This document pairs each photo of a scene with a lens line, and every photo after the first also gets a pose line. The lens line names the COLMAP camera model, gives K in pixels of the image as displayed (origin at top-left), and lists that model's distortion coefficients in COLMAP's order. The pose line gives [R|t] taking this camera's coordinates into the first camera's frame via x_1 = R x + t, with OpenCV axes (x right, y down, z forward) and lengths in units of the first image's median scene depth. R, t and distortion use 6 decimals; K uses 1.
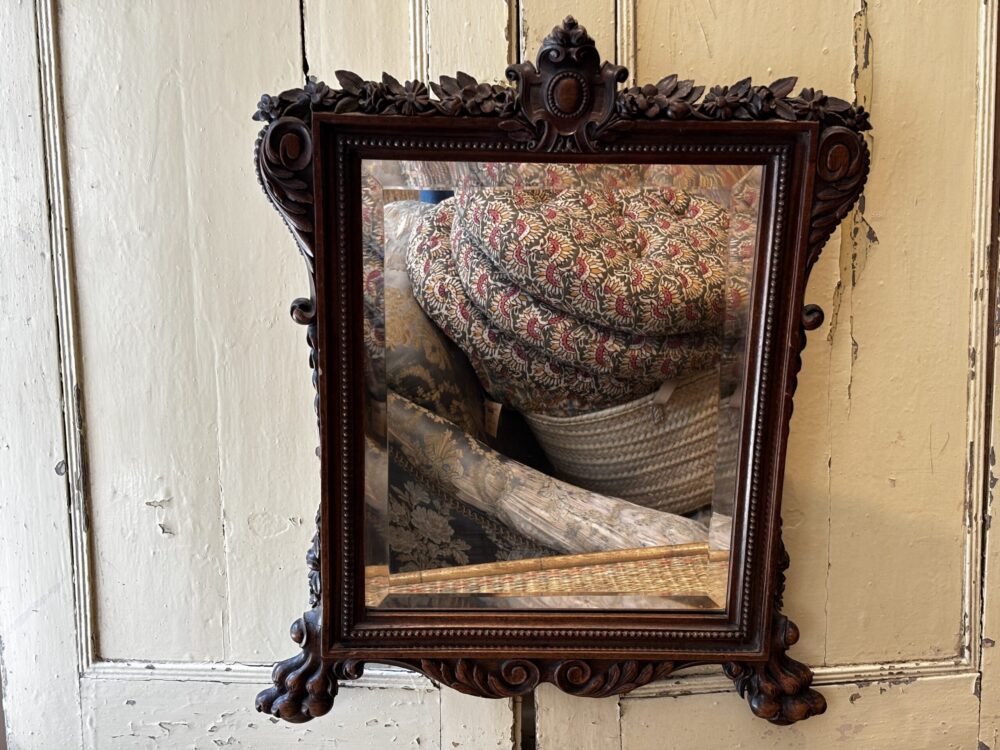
lens RADIAL K [[1513.8, 0, 500.0], [0, 1513.8, 375.0], [0, 0, 1]] dist [0.117180, -0.089083]
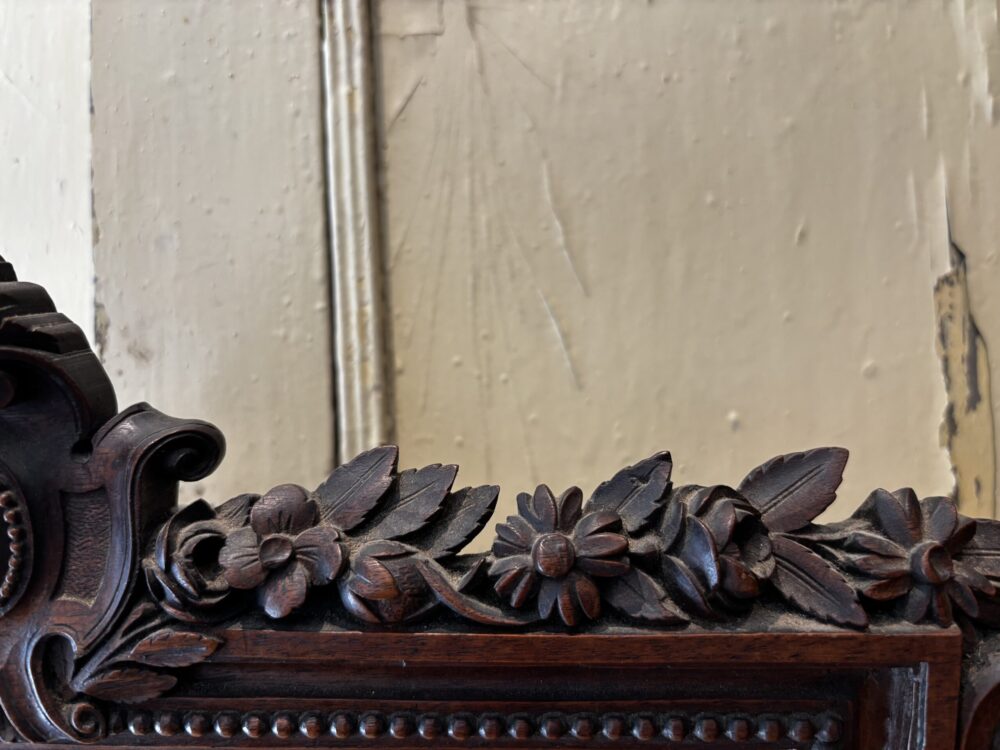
lens RADIAL K [[795.2, 0, 500.0], [0, 795.2, 375.0], [0, 0, 1]] dist [-0.006080, 0.004802]
pose [[0.994656, -0.023065, -0.100632, 0.149918], [-0.001004, 0.972518, -0.232824, -0.177273], [0.103236, 0.231681, 0.967298, 0.863915]]
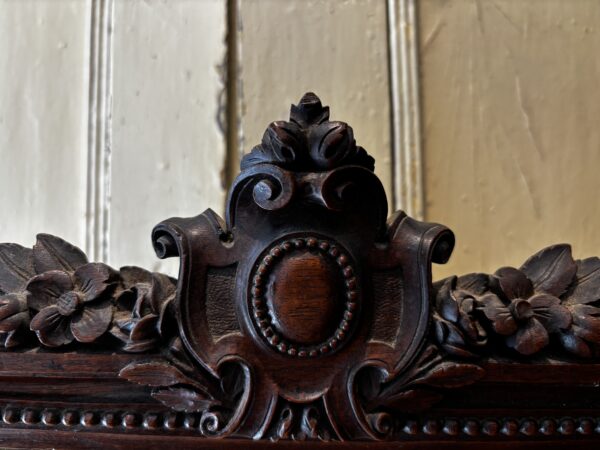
lens RADIAL K [[463.5, 0, 301.1], [0, 463.5, 219.6], [0, 0, 1]] dist [0.017432, -0.051262]
pose [[0.999574, 0.001727, -0.029142, 0.046760], [-0.008563, 0.971690, -0.236103, -0.173696], [0.027909, 0.236251, 0.971291, 0.875708]]
